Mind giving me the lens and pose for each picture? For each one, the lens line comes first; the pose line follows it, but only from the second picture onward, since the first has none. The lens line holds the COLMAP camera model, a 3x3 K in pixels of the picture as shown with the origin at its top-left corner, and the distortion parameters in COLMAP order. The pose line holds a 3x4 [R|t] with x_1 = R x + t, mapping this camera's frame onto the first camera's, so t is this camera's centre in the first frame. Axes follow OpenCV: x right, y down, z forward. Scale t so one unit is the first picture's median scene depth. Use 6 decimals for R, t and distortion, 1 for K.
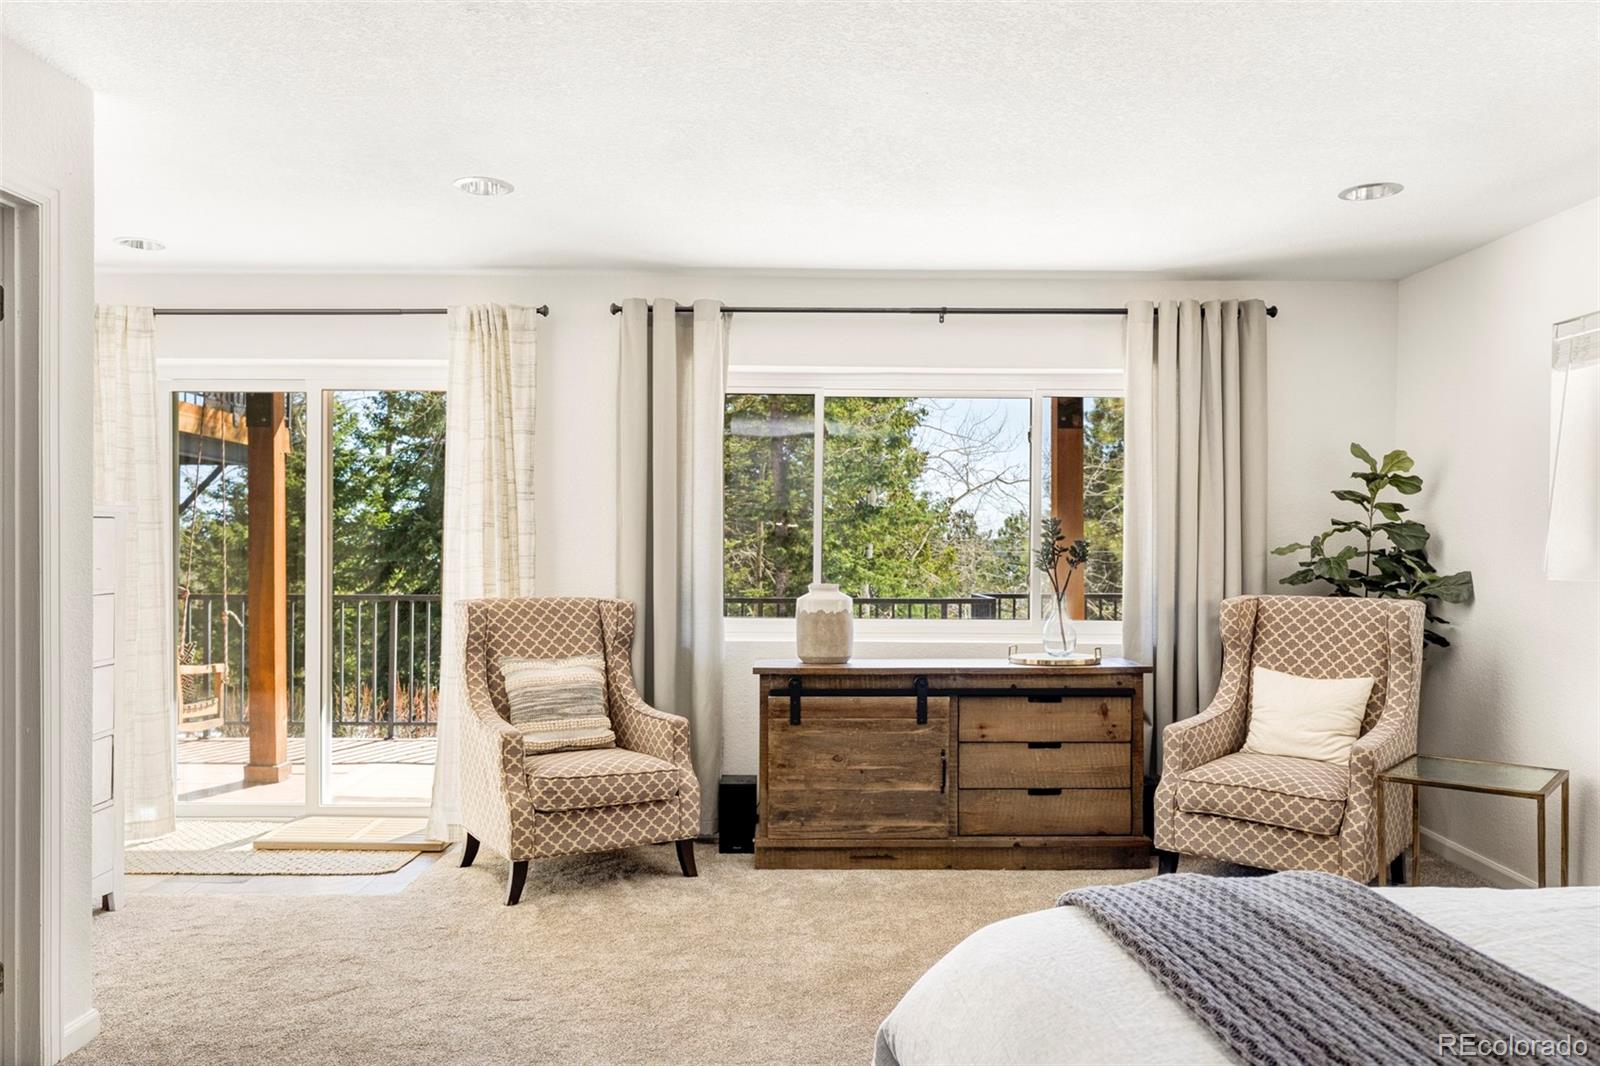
lens RADIAL K [[1201.1, 0, 800.2], [0, 1201.1, 540.7], [0, 0, 1]] dist [-0.005525, -0.001810]
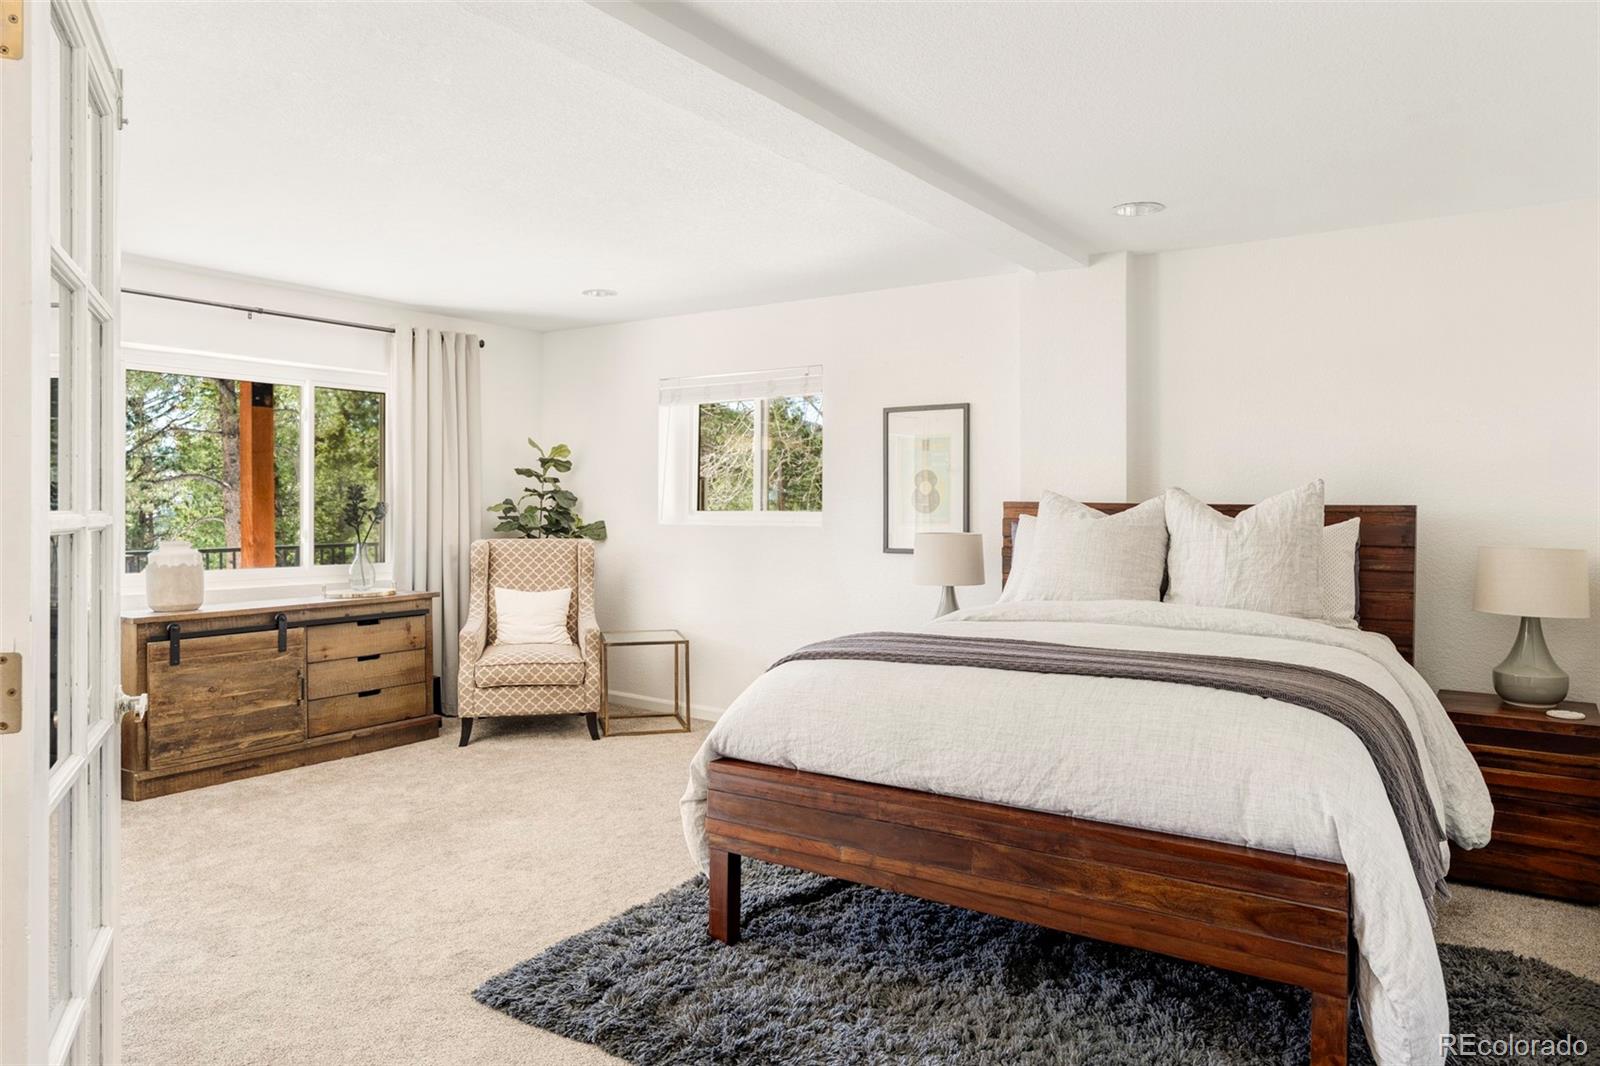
lens RADIAL K [[1066.6, 0, 792.5], [0, 1066.6, 497.2], [0, 0, 1]] dist [0.002842, 0.001028]
pose [[0.581942, 0.002423, 0.813227, -0.478588], [0.004888, 0.999967, -0.006477, 0.004667], [-0.813216, 0.007744, 0.581911, -0.057126]]
